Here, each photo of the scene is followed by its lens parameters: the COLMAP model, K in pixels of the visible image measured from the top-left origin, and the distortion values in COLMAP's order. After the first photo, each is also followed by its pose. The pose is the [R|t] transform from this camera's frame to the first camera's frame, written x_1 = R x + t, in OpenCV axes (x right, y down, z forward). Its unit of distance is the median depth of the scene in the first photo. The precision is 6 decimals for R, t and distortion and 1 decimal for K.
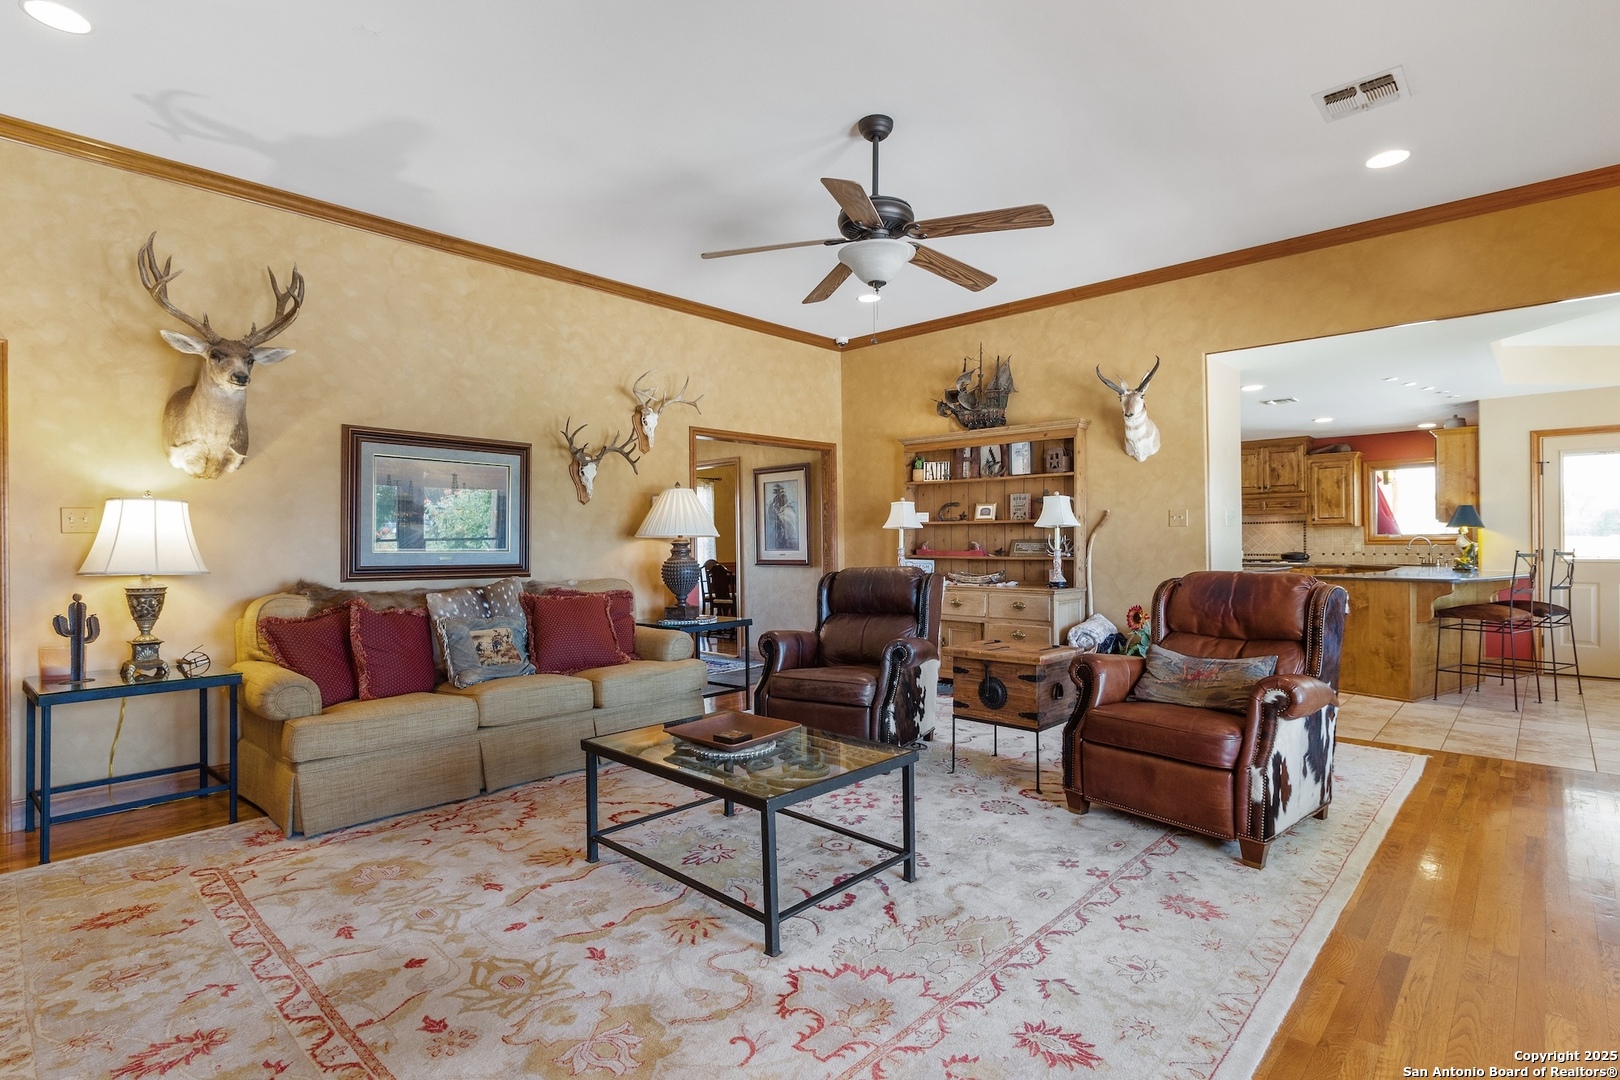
lens RADIAL K [[777.9, 0, 810.0], [0, 777.9, 540.0], [0, 0, 1]] dist [0.001274, 0.000124]
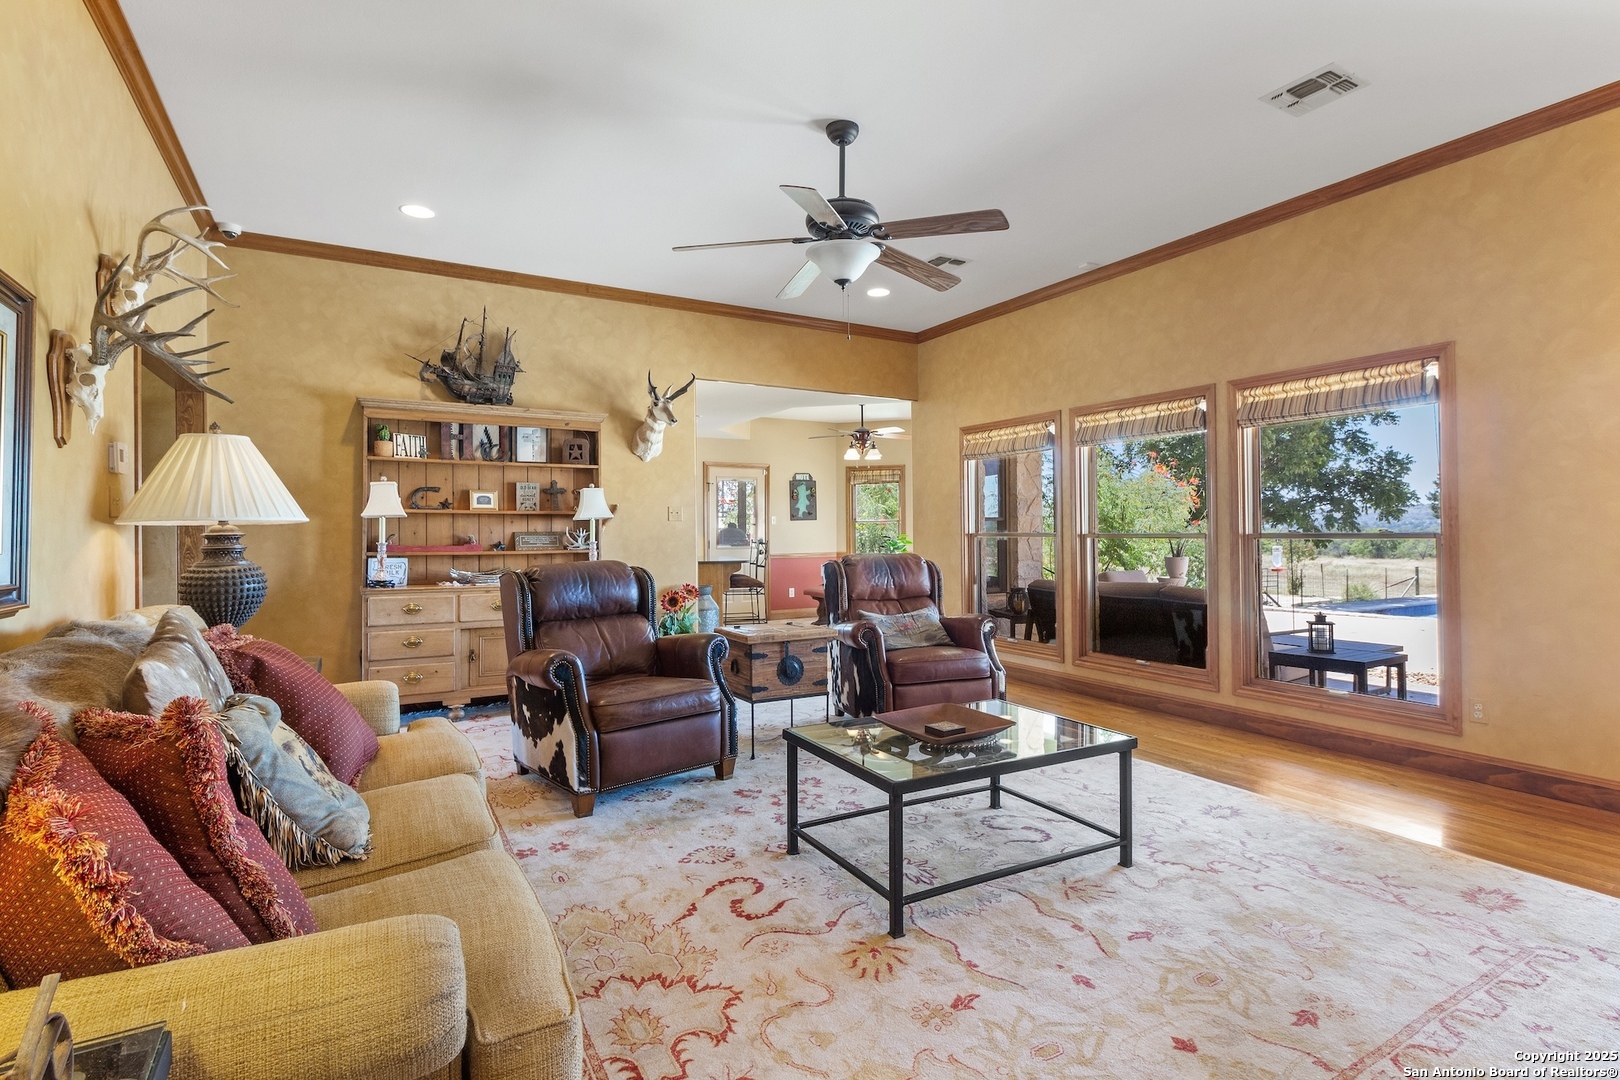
lens RADIAL K [[796.1, 0, 773.8], [0, 796.1, 524.9], [0, 0, 1]] dist [-0.000097, -0.000734]
pose [[0.322903, 0.013396, 0.946337, -0.548680], [0.002574, 0.999884, -0.015032, 0.005949], [-0.946429, 0.007289, 0.322831, 0.433626]]
